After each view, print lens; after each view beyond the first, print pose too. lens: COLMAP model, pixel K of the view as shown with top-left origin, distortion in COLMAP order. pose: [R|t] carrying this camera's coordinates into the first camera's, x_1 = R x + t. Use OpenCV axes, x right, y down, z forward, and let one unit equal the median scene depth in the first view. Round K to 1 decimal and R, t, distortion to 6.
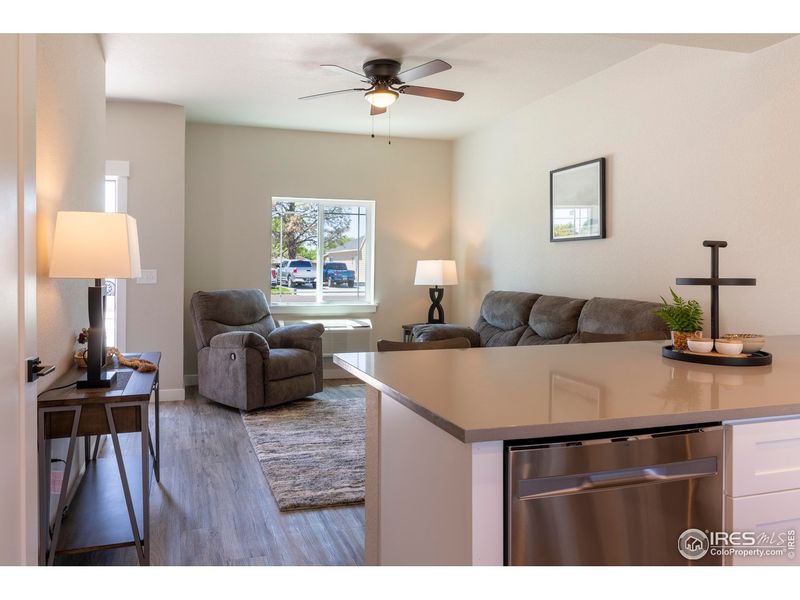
lens RADIAL K [[567.0, 0, 343.3], [0, 567.0, 271.2], [0, 0, 1]] dist [0.001209, 0.001318]
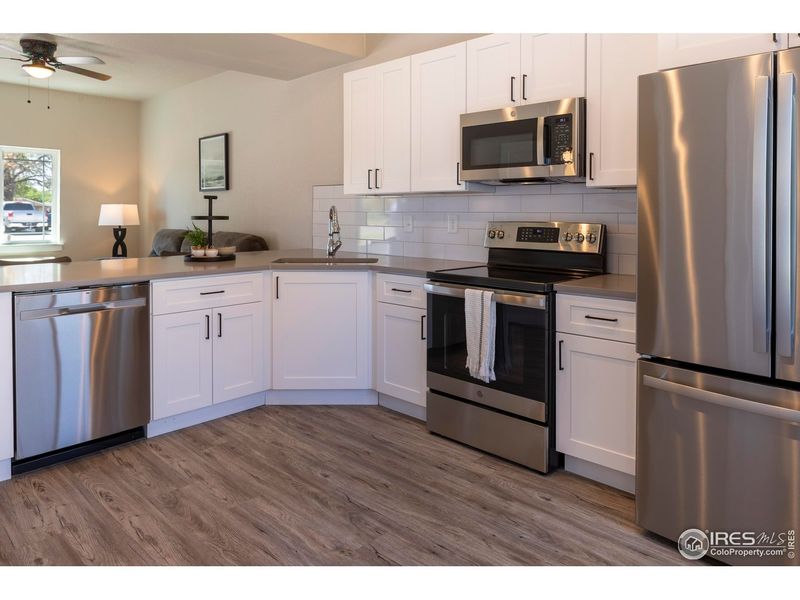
lens RADIAL K [[547.2, 0, 390.3], [0, 547.2, 219.8], [0, 0, 1]] dist [0.003003, 0.001373]
pose [[0.869516, -0.007270, 0.493850, 0.121797], [0.002407, 0.999942, 0.010482, 0.003384], [-0.493898, -0.007925, 0.869484, -0.348519]]
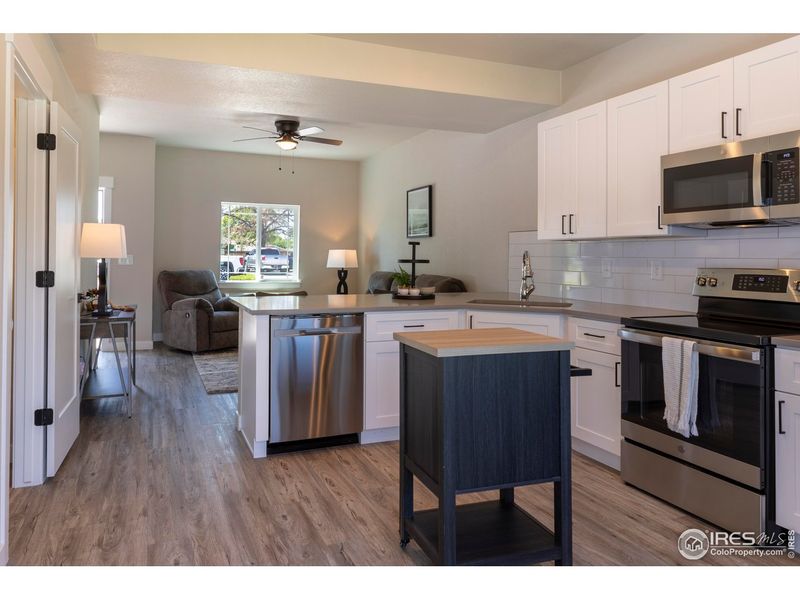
lens RADIAL K [[534.4, 0, 362.2], [0, 534.4, 252.7], [0, 0, 1]] dist [0.001921, -0.000013]
pose [[0.995586, 0.006891, 0.093605, 0.119460], [-0.005749, 0.999906, -0.012464, 0.005290], [-0.093682, 0.011871, 0.995531, -0.397469]]
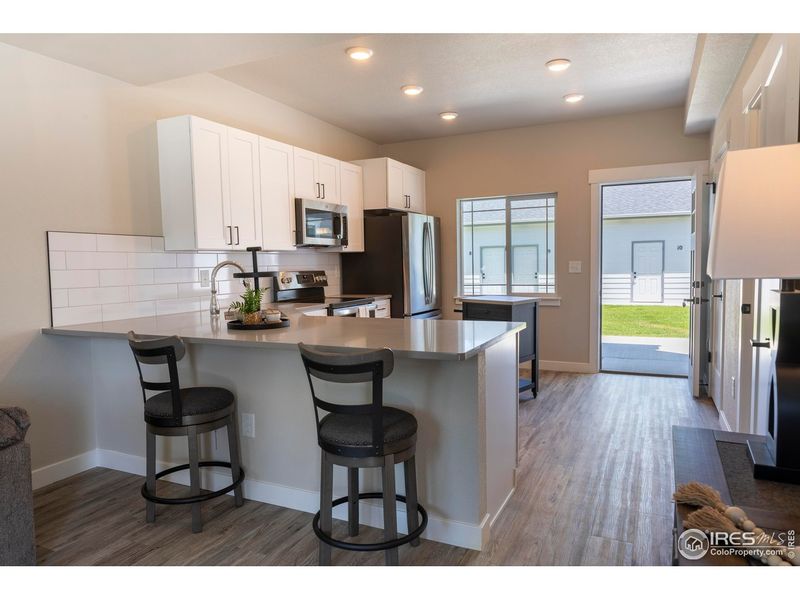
lens RADIAL K [[532.8, 0, 400.0], [0, 532.8, 300.0], [0, 0, 1]] dist [-0.000320, -0.000045]
pose [[-0.746753, -0.032958, 0.664284, -0.233505], [0.024220, 0.996762, 0.076680, -0.005385], [-0.664660, 0.073350, -0.743537, 0.768232]]
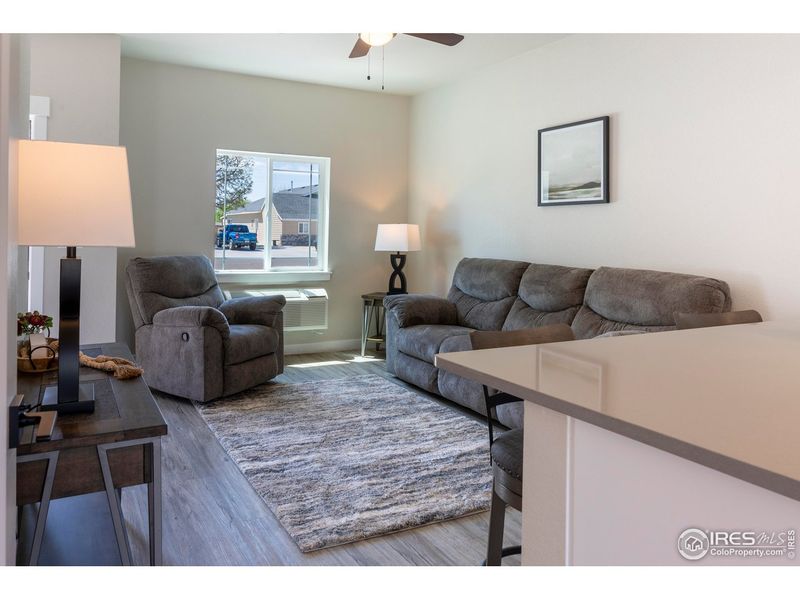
lens RADIAL K [[567.6, 0, 340.3], [0, 567.6, 230.3], [0, 0, 1]] dist [-0.000369, -0.001129]
pose [[0.985561, 0.010932, 0.168967, -0.113077], [-0.009805, 0.999924, -0.007501, -0.001653], [-0.169036, 0.005736, 0.985593, 0.141057]]
